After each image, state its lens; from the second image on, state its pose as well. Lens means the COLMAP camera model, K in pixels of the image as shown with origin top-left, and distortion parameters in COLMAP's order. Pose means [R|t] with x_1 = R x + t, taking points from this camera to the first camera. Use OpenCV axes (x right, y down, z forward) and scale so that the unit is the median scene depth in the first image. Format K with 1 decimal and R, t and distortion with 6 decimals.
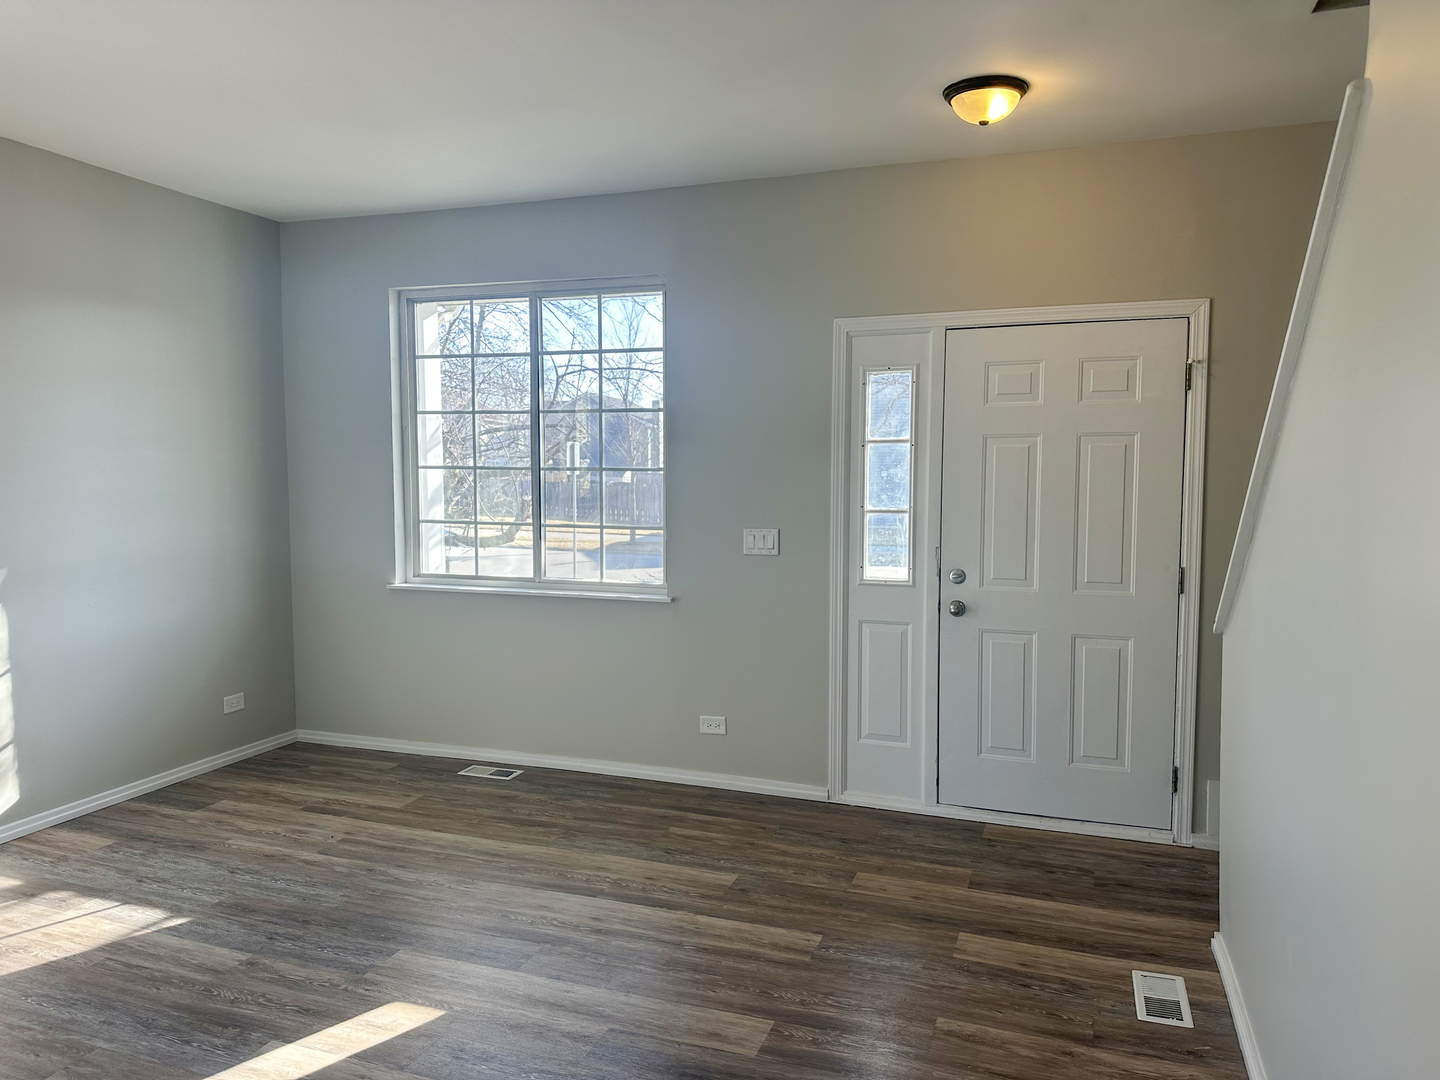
lens RADIAL K [[989.9, 0, 720.0], [0, 989.9, 540.0], [0, 0, 1]] dist [0.035492, -0.001257]
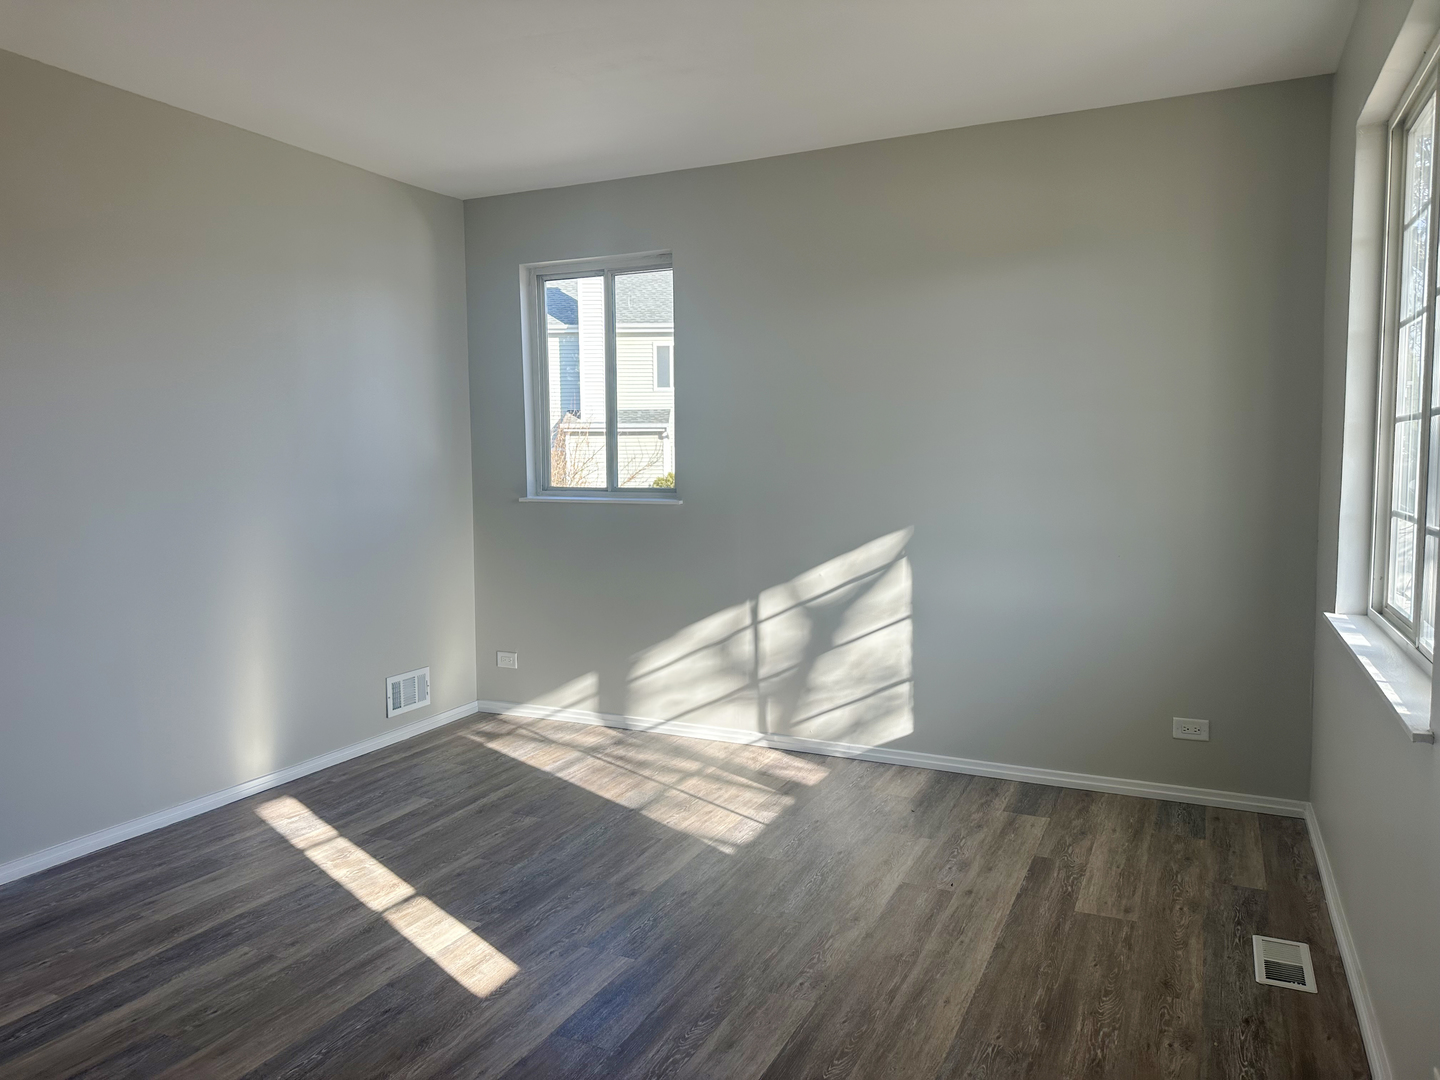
lens RADIAL K [[1022.0, 0, 720.0], [0, 1022.0, 540.0], [0, 0, 1]] dist [0.136925, -0.137425]
pose [[-0.103851, 0.073757, -0.991854, 0.418461], [-0.059099, 0.995027, 0.080181, -0.032675], [0.992835, 0.066945, -0.098976, 0.833297]]
